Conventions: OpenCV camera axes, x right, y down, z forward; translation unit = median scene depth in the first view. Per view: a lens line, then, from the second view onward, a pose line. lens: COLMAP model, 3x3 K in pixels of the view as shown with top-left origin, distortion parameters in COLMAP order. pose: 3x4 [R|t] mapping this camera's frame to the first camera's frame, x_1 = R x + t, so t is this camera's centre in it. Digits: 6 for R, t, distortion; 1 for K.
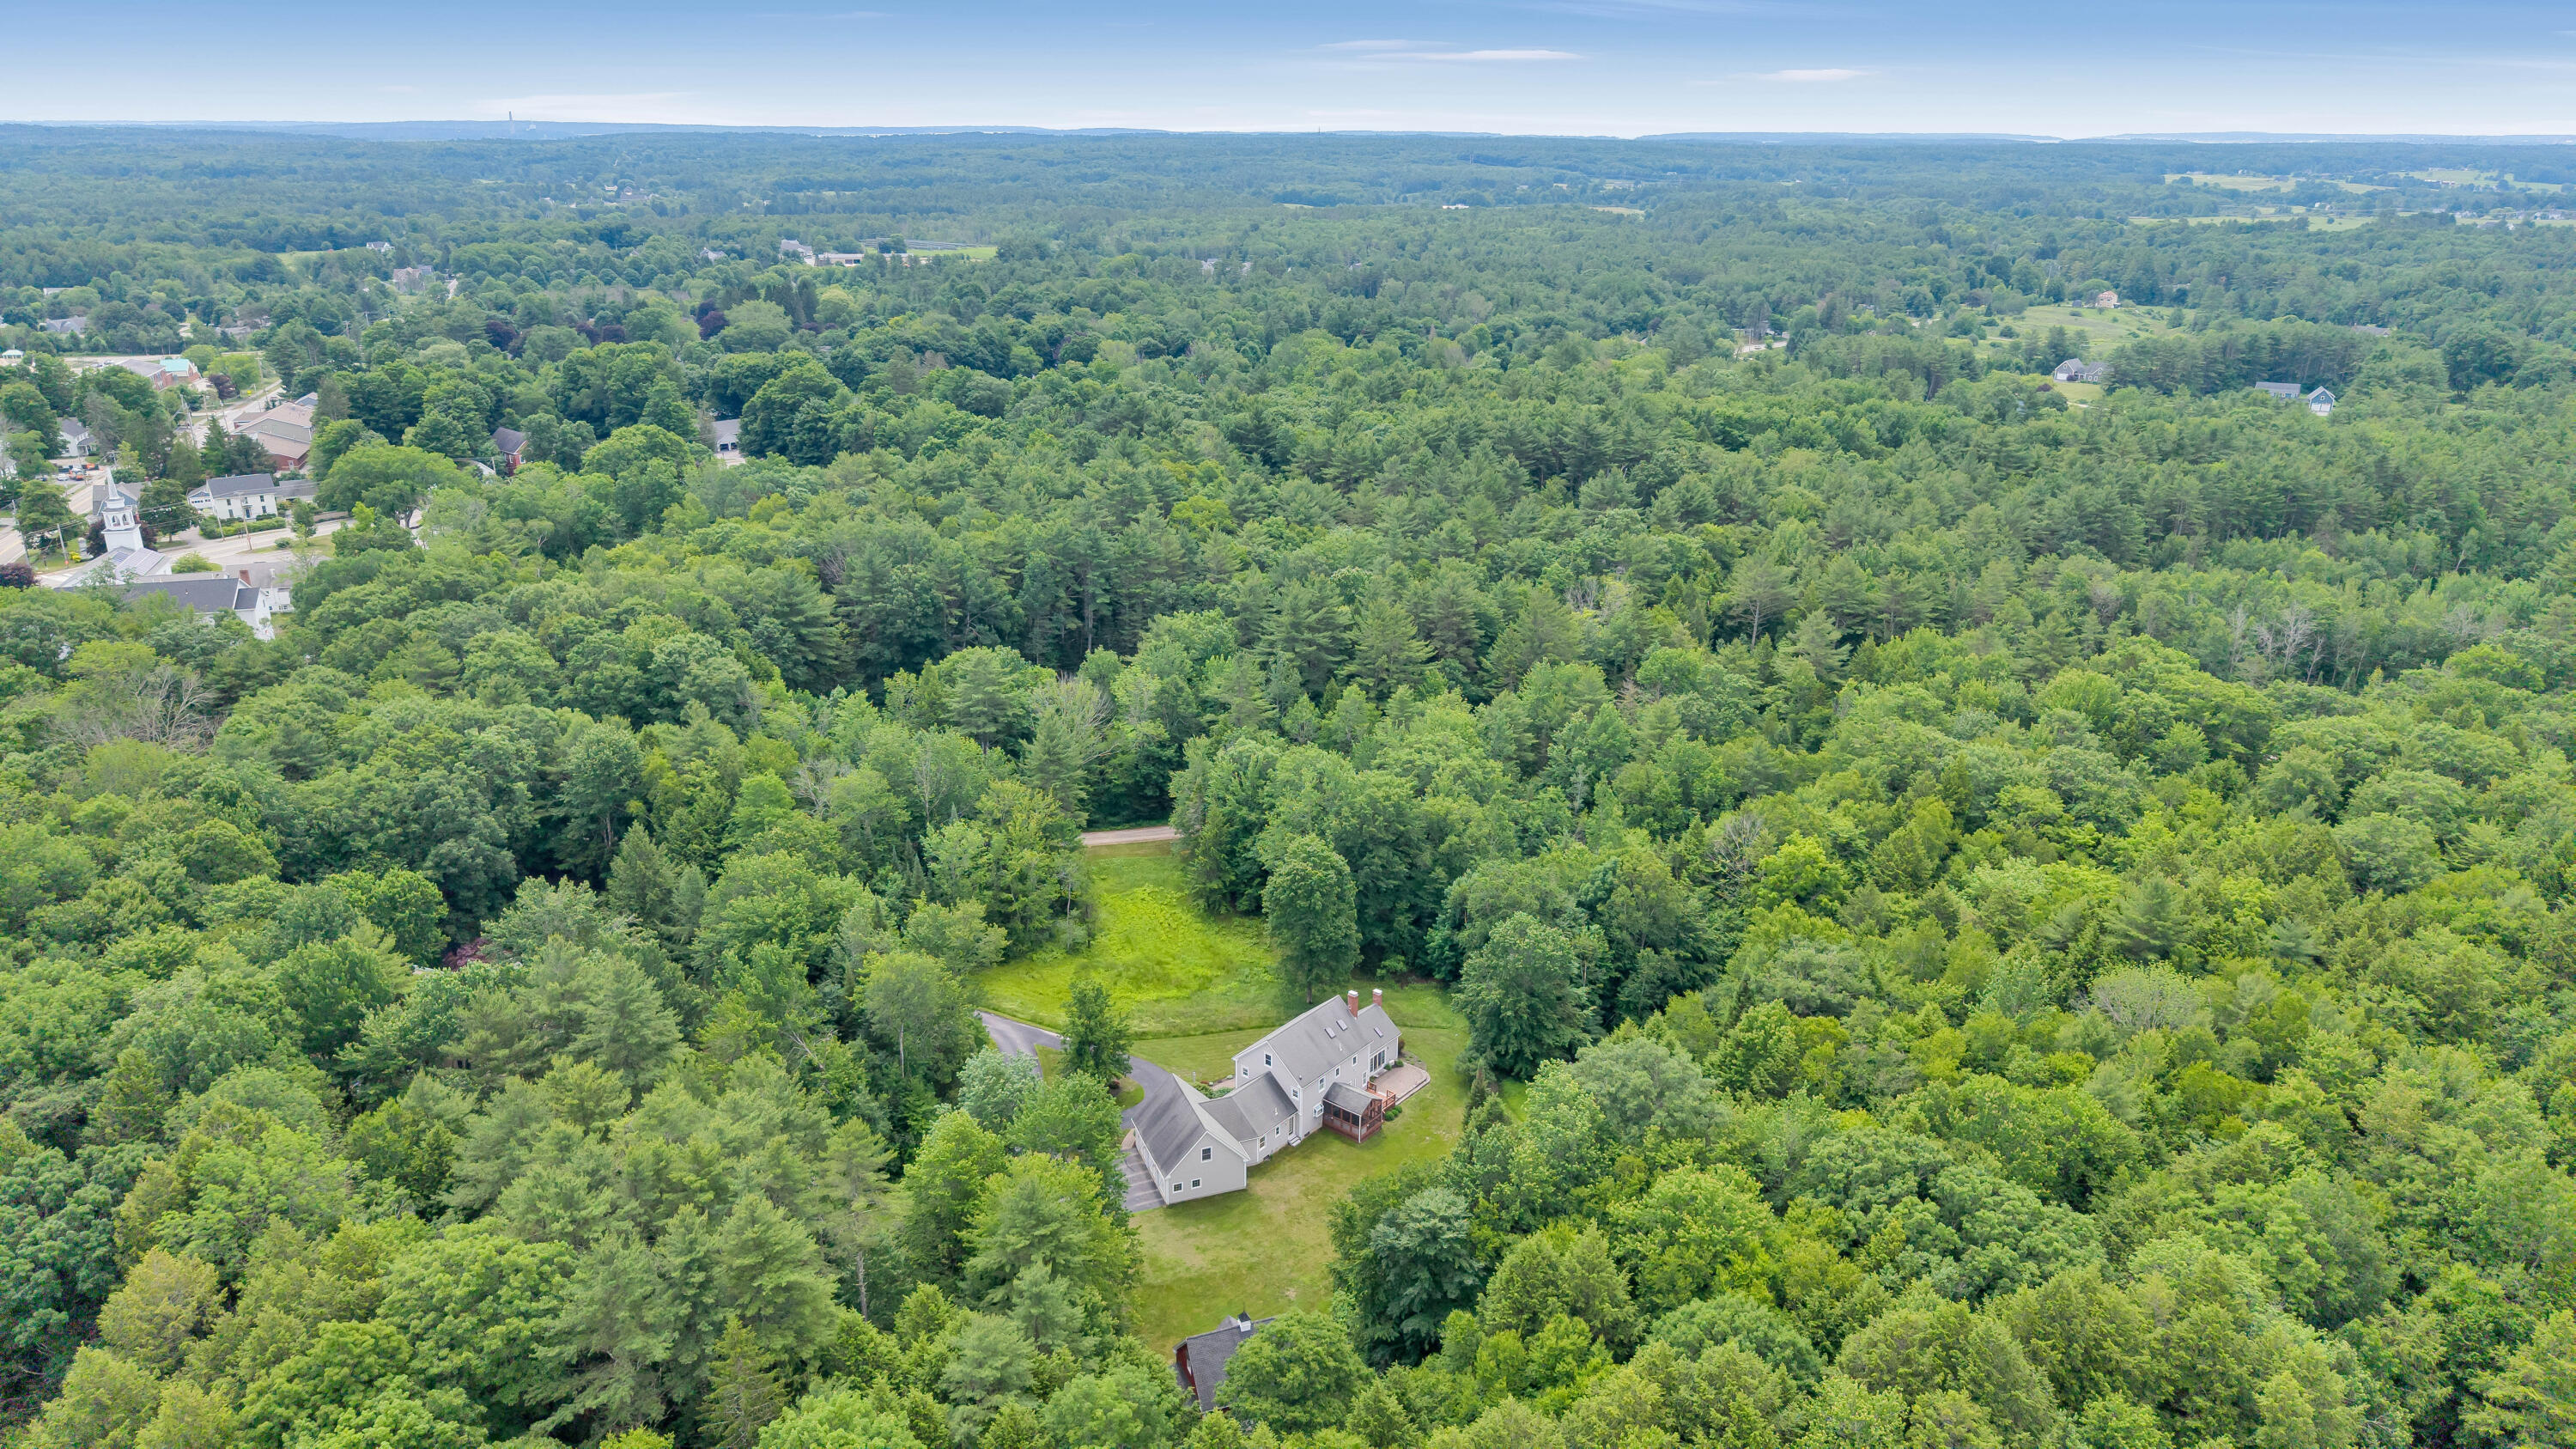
lens RADIAL K [[1728.2, 0, 1288.2], [0, 1728.2, 731.2], [0, 0, 1]] dist [0.067118, -0.101792]
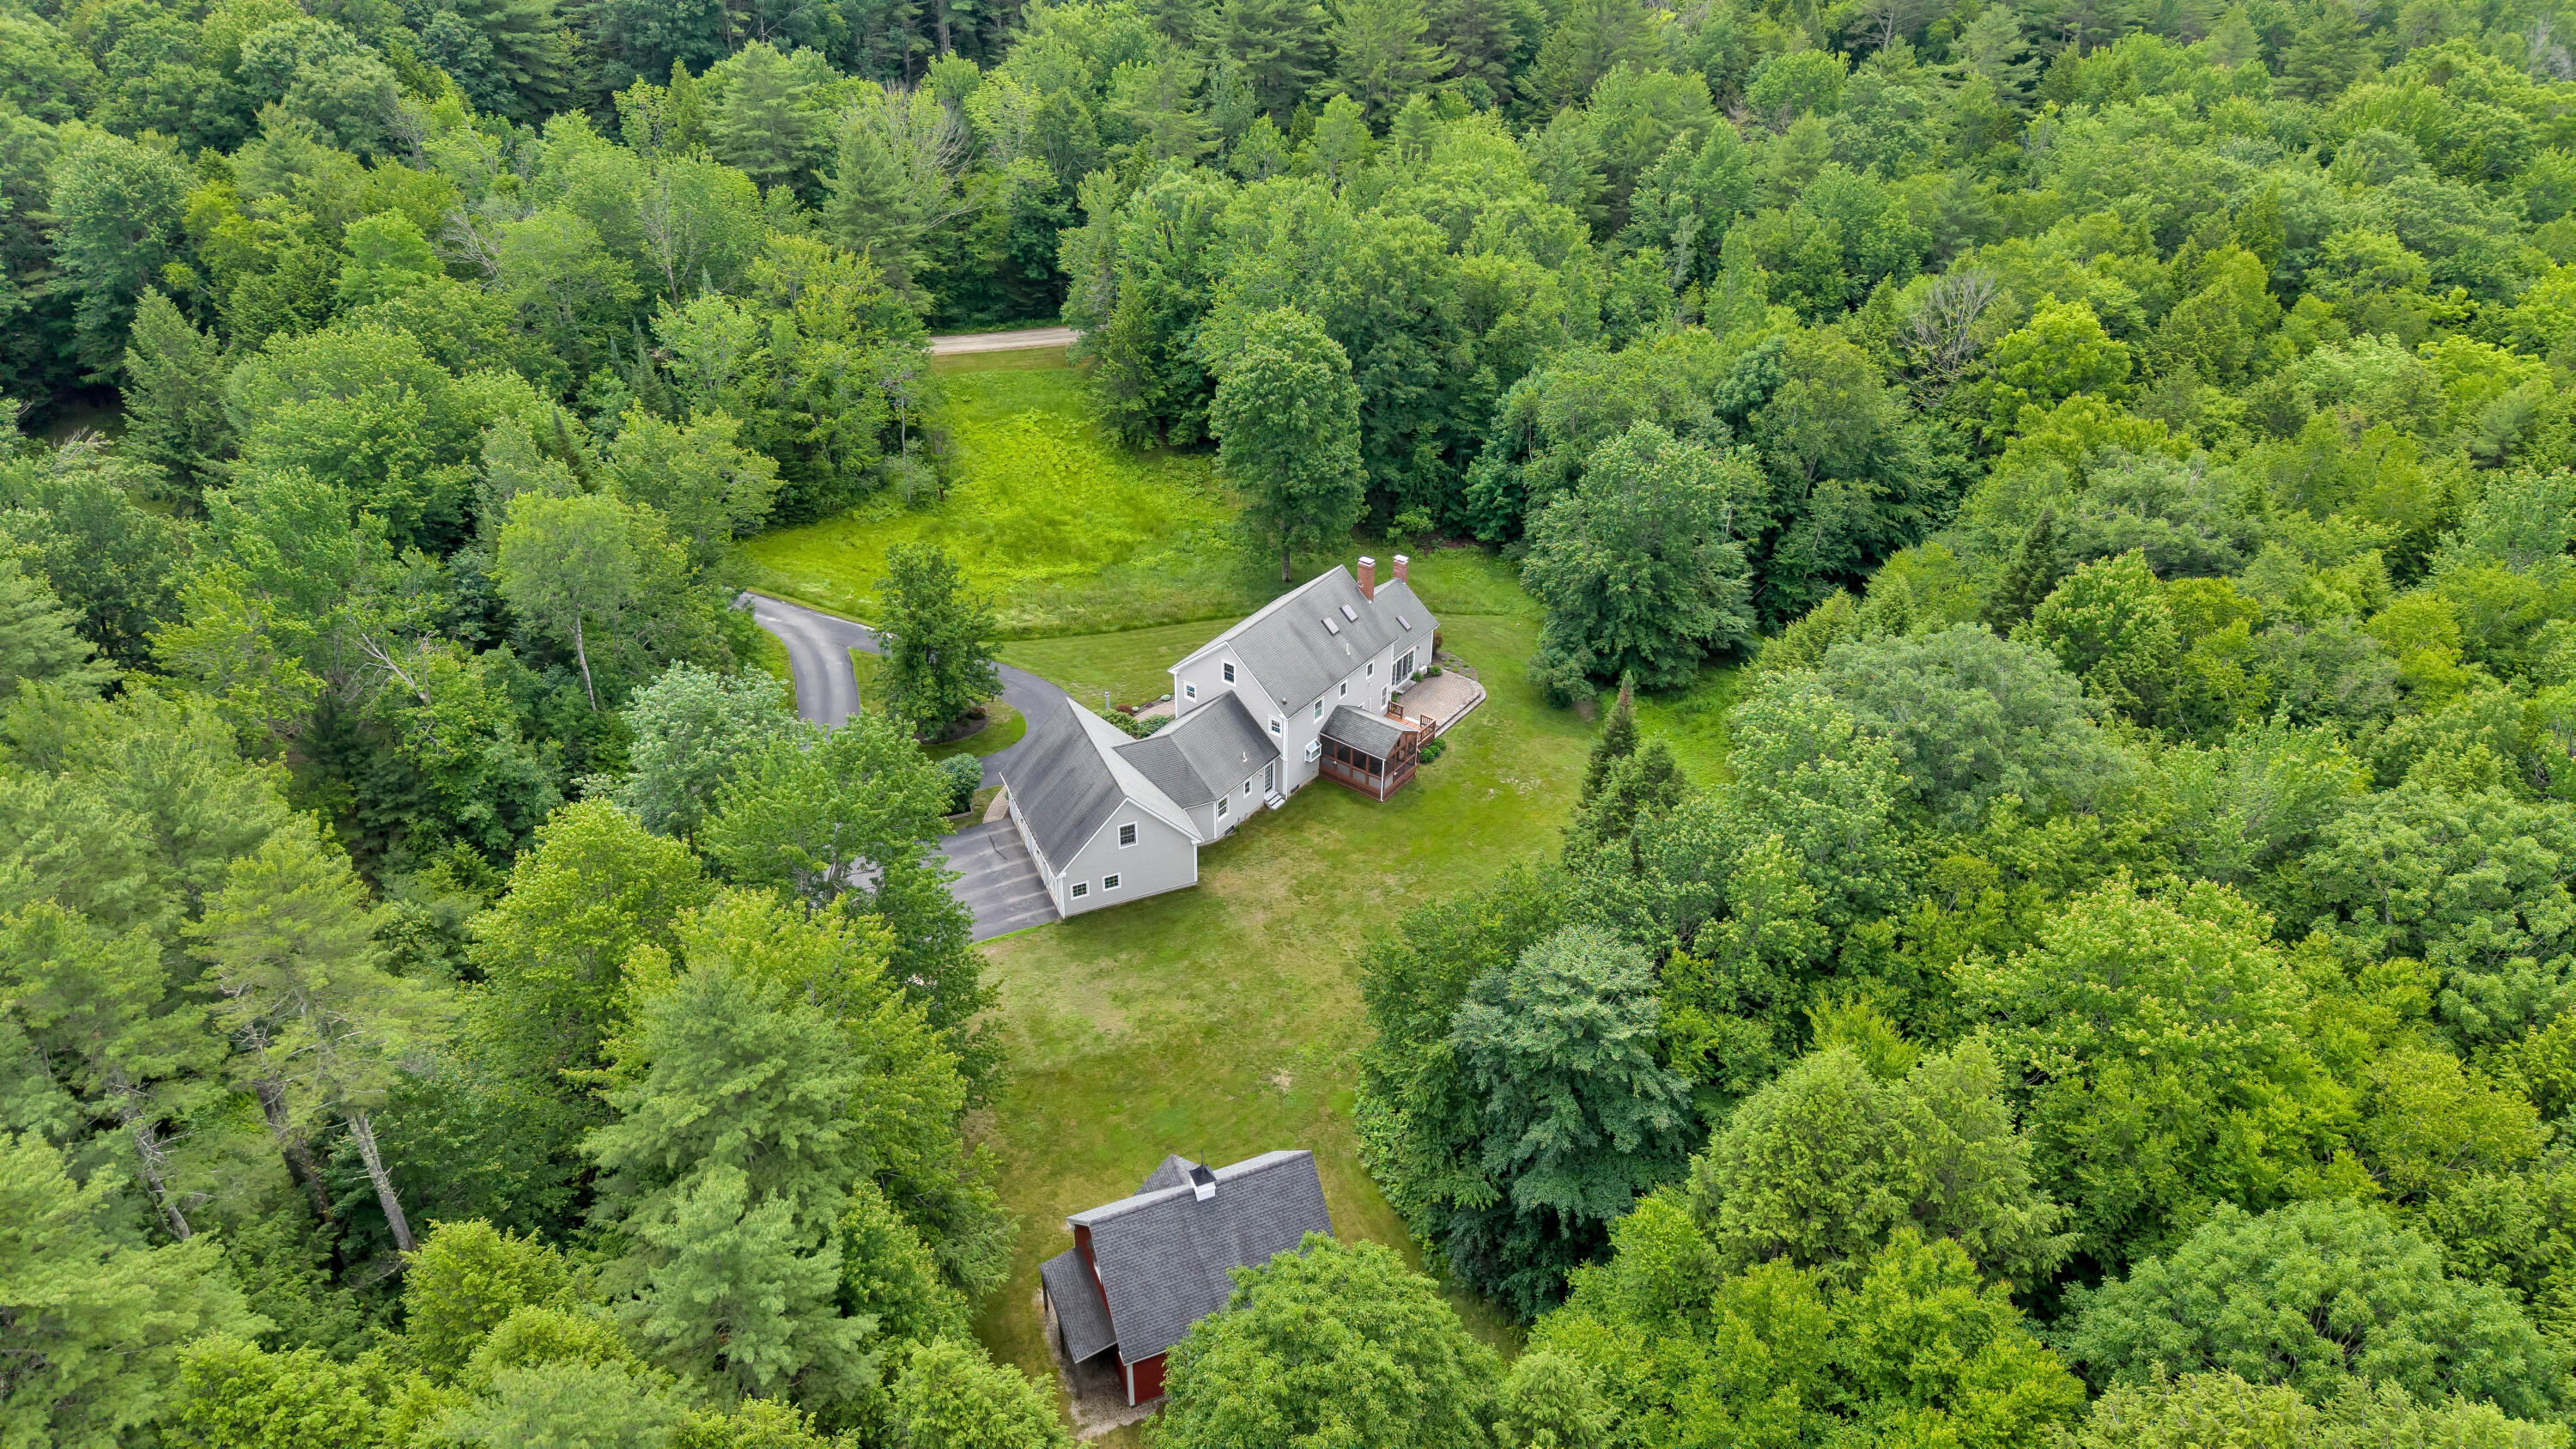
lens RADIAL K [[1736.1, 0, 1288.2], [0, 1736.1, 742.2], [0, 0, 1]] dist [0.023372, -0.023796]
pose [[0.999211, -0.018997, 0.034866, -0.010041], [0.010068, 0.970644, 0.240310, 0.059130], [-0.038408, -0.239769, 0.970070, 0.347795]]
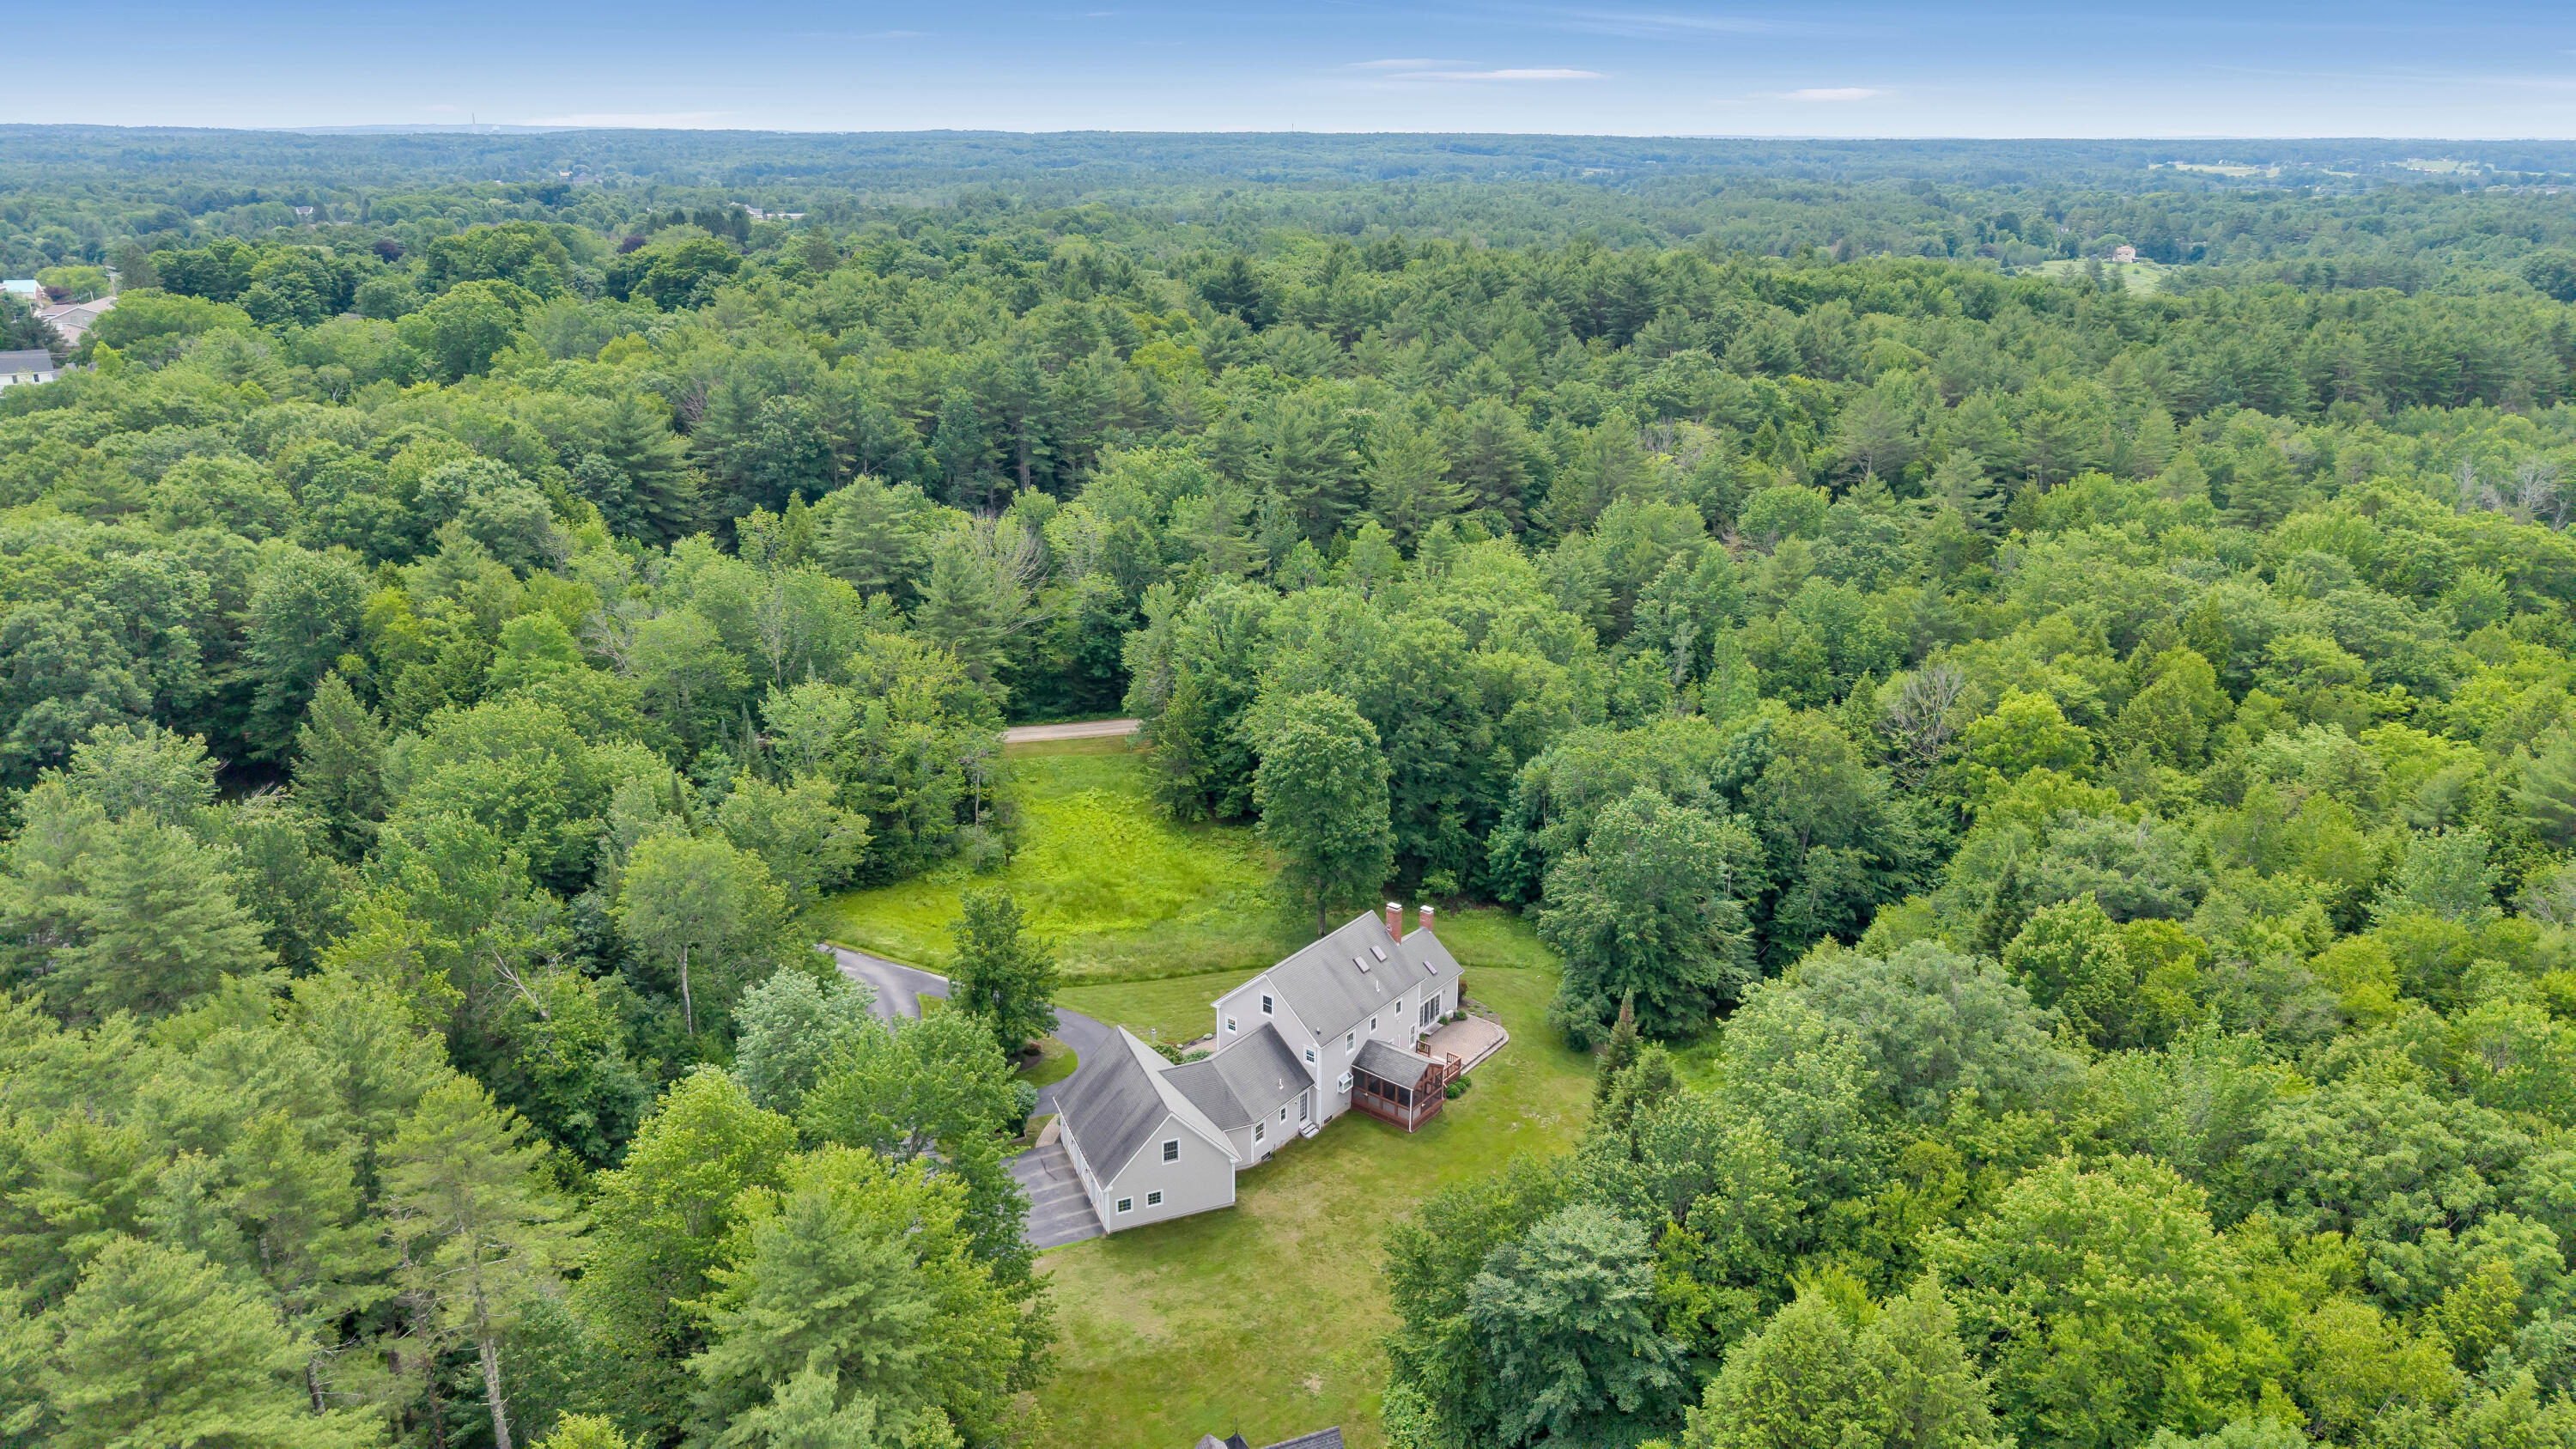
lens RADIAL K [[1736.1, 0, 1288.2], [0, 1736.1, 742.2], [0, 0, 1]] dist [0.023372, -0.023796]
pose [[0.999889, -0.006434, 0.013469, -0.009709], [0.006400, 0.999976, 0.002597, 0.074860], [-0.013486, -0.002510, 0.999906, 0.294538]]
